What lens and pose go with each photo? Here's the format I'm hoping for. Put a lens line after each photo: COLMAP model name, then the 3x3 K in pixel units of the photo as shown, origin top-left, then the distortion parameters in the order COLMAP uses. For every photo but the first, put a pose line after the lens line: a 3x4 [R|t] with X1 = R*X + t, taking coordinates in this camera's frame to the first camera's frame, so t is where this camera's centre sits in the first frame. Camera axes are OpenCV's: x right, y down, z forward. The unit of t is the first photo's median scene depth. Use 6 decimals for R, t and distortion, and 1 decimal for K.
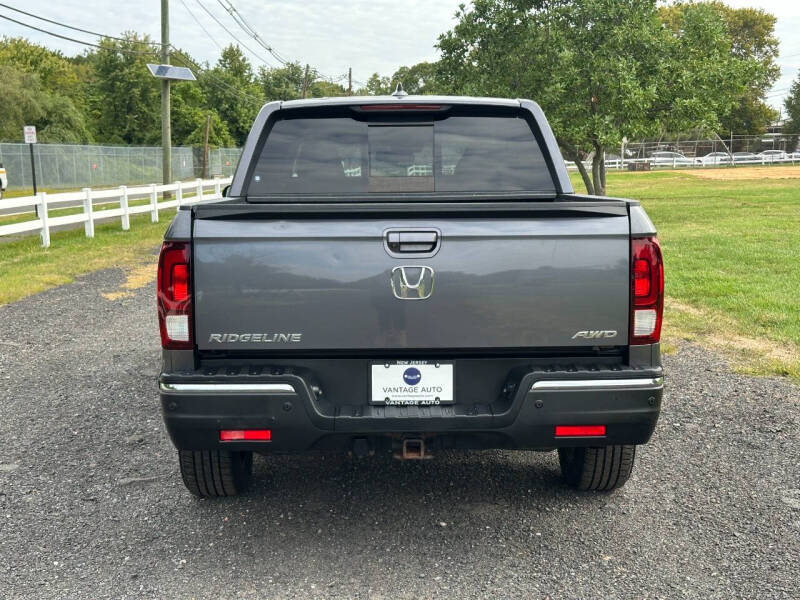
lens RADIAL K [[1102.1, 0, 400.0], [0, 1102.1, 300.0], [0, 0, 1]] dist [0.193762, -0.384426]
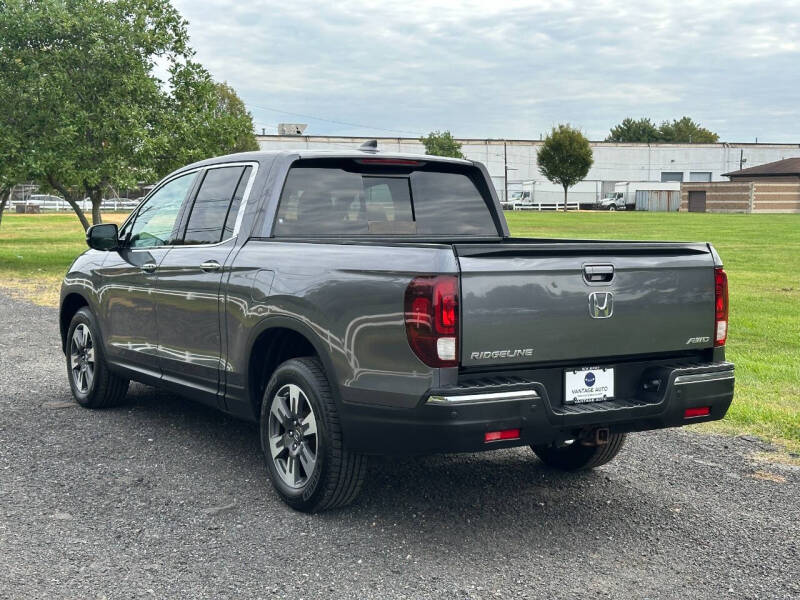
lens RADIAL K [[1102.1, 0, 400.0], [0, 1102.1, 300.0], [0, 0, 1]] dist [0.193762, -0.384426]
pose [[0.842929, -0.021763, 0.537585, -0.849744], [0.042998, 0.998710, -0.026991, 0.002998], [-0.536304, 0.045867, 0.842778, 0.040114]]
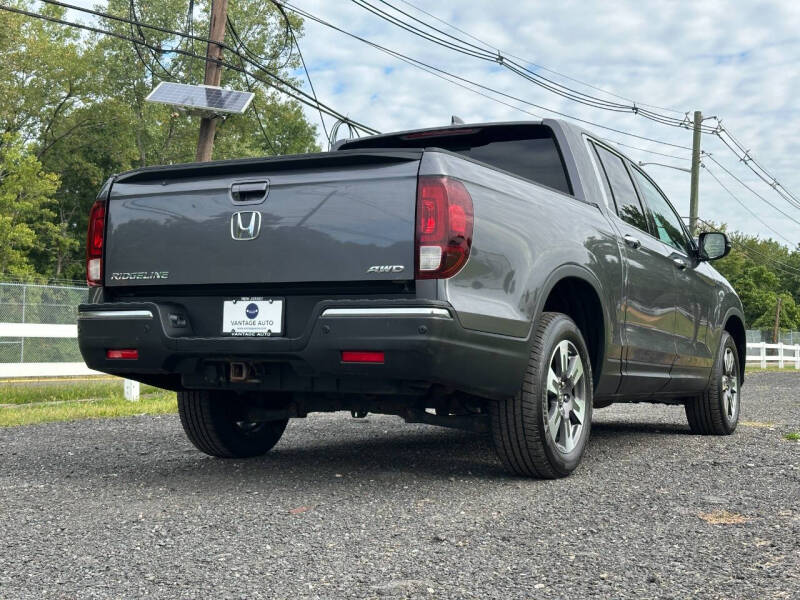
lens RADIAL K [[1102.1, 0, 400.0], [0, 1102.1, 300.0], [0, 0, 1]] dist [0.193762, -0.384426]
pose [[0.868049, -0.006039, -0.496443, 0.704674], [-0.078768, 0.985586, -0.149718, 0.215208], [0.490191, 0.169066, 0.855061, 0.098077]]
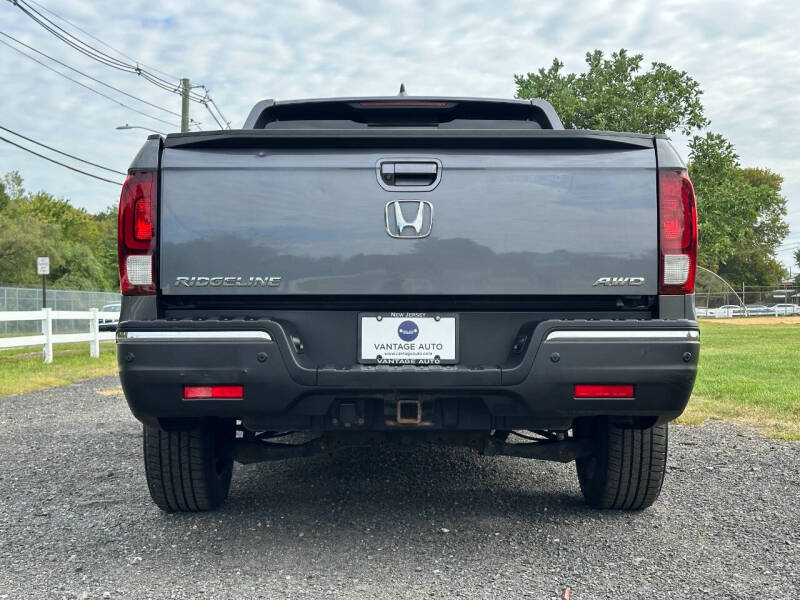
lens RADIAL K [[1102.1, 0, 400.0], [0, 1102.1, 300.0], [0, 0, 1]] dist [0.193762, -0.384426]
pose [[0.999906, 0.006257, -0.012232, 0.014885], [-0.007907, 0.990140, -0.139855, 0.165206], [0.011236, 0.139939, 0.990096, 0.138408]]
